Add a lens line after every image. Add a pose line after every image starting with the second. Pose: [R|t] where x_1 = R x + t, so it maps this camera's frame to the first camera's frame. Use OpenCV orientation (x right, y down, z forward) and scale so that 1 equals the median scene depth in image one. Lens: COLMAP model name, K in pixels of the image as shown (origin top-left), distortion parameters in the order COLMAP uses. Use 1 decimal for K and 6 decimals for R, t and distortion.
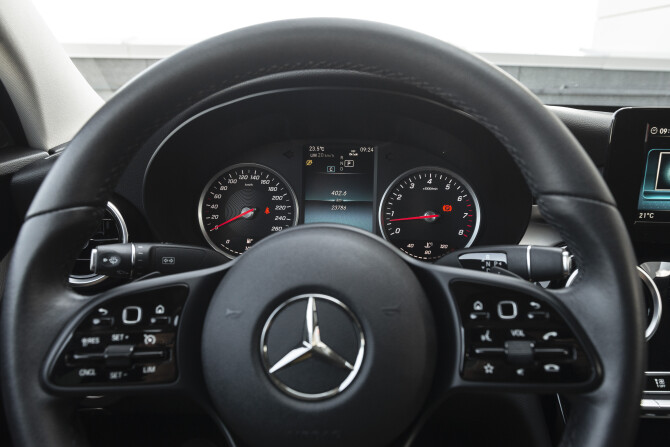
lens RADIAL K [[490.1, 0, 337.8], [0, 490.1, 228.6], [0, 0, 1]] dist [0.004527, 0.001013]
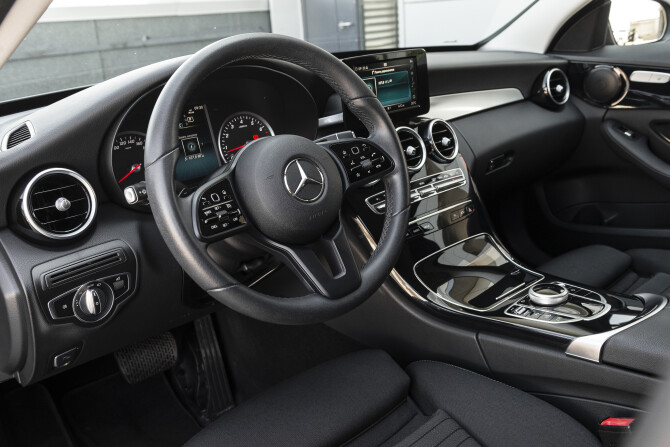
lens RADIAL K [[748.0, 0, 335.5], [0, 748.0, 226.5], [0, 0, 1]] dist [0.076050, 0.000000]
pose [[0.720178, -0.260133, 0.643175, -1.159895], [0.280578, 0.957058, 0.072914, 0.123740], [-0.634523, 0.127949, 0.762240, -0.887843]]
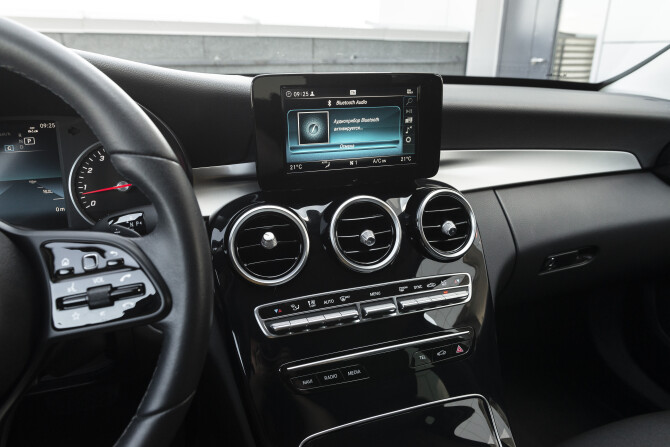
lens RADIAL K [[465.8, 0, 348.4], [0, 465.8, 229.4], [0, 0, 1]] dist [0.004341, -0.008272]
pose [[0.948100, -0.128184, 0.290991, 0.338650], [0.108416, 0.990623, 0.083140, 0.035651], [-0.298920, -0.047277, 0.953106, -0.095442]]
